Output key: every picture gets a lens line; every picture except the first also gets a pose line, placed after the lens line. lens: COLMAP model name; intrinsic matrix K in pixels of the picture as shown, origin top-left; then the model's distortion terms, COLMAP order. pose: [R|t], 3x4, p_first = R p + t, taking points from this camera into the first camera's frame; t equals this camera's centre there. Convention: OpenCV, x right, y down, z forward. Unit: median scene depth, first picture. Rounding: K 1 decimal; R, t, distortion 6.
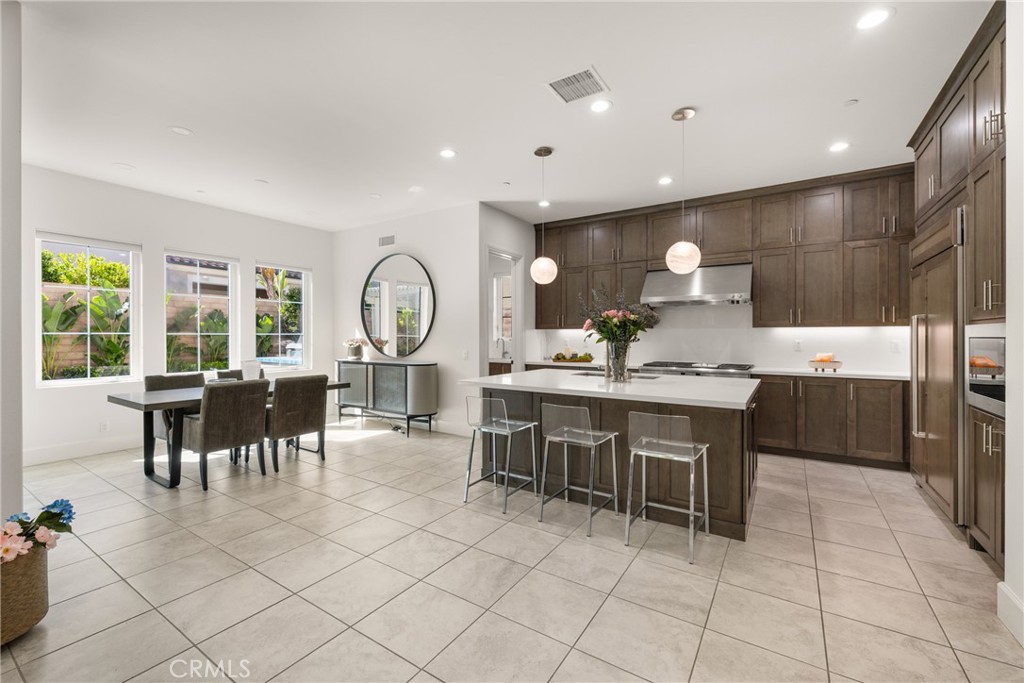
lens RADIAL K [[433.2, 0, 501.8], [0, 433.2, 336.2], [0, 0, 1]] dist [-0.000138, 0.000063]
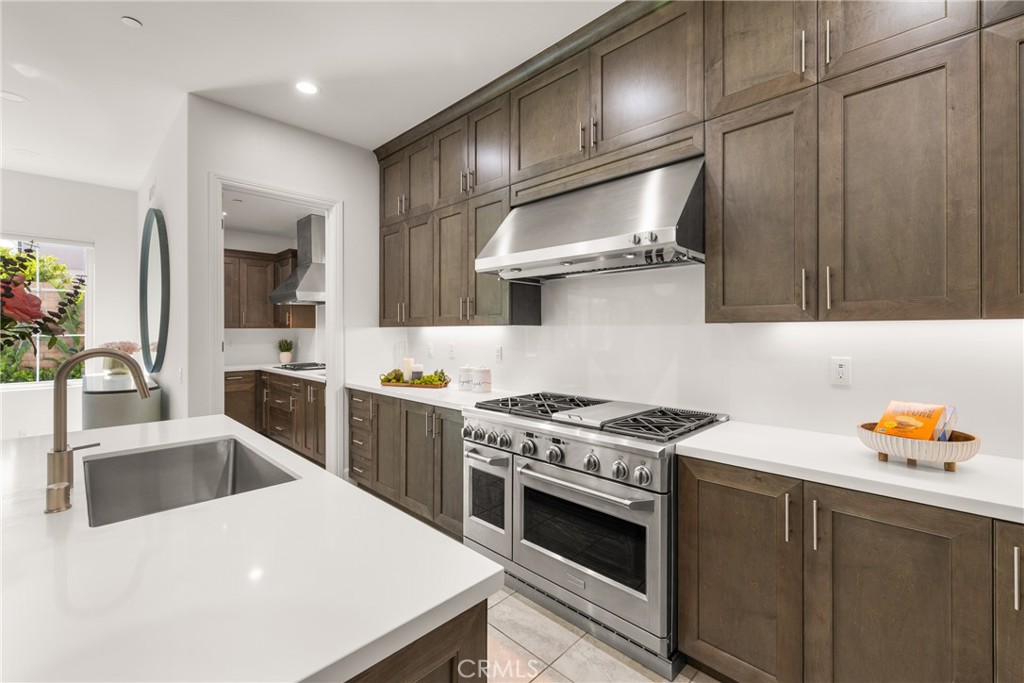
lens RADIAL K [[433.2, 0, 506.4], [0, 433.2, 331.0], [0, 0, 1]] dist [-0.000138, 0.000063]
pose [[0.981490, -0.002434, -0.191500, 0.486616], [0.002349, 0.999997, -0.000668, -0.013394], [0.191501, 0.000206, 0.981492, 0.599362]]
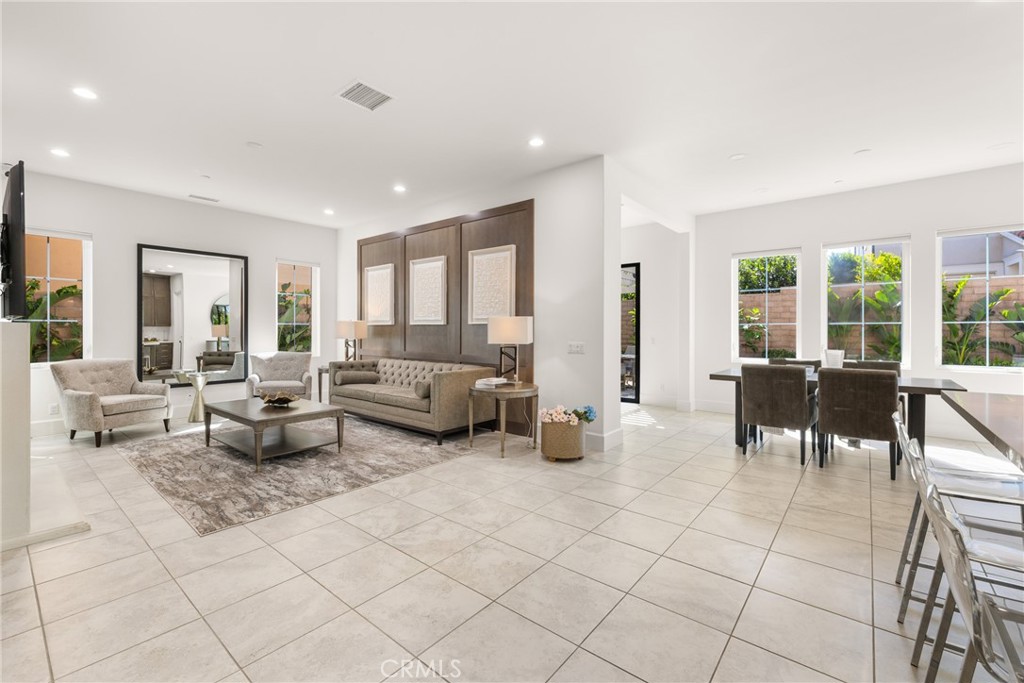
lens RADIAL K [[433.2, 0, 507.8], [0, 433.2, 332.0], [0, 0, 1]] dist [-0.000138, 0.000063]
pose [[-0.105245, 0.000964, -0.994446, 0.401410], [-0.003621, 0.999993, 0.001353, 0.018090], [0.994440, 0.003744, -0.105241, 0.347985]]
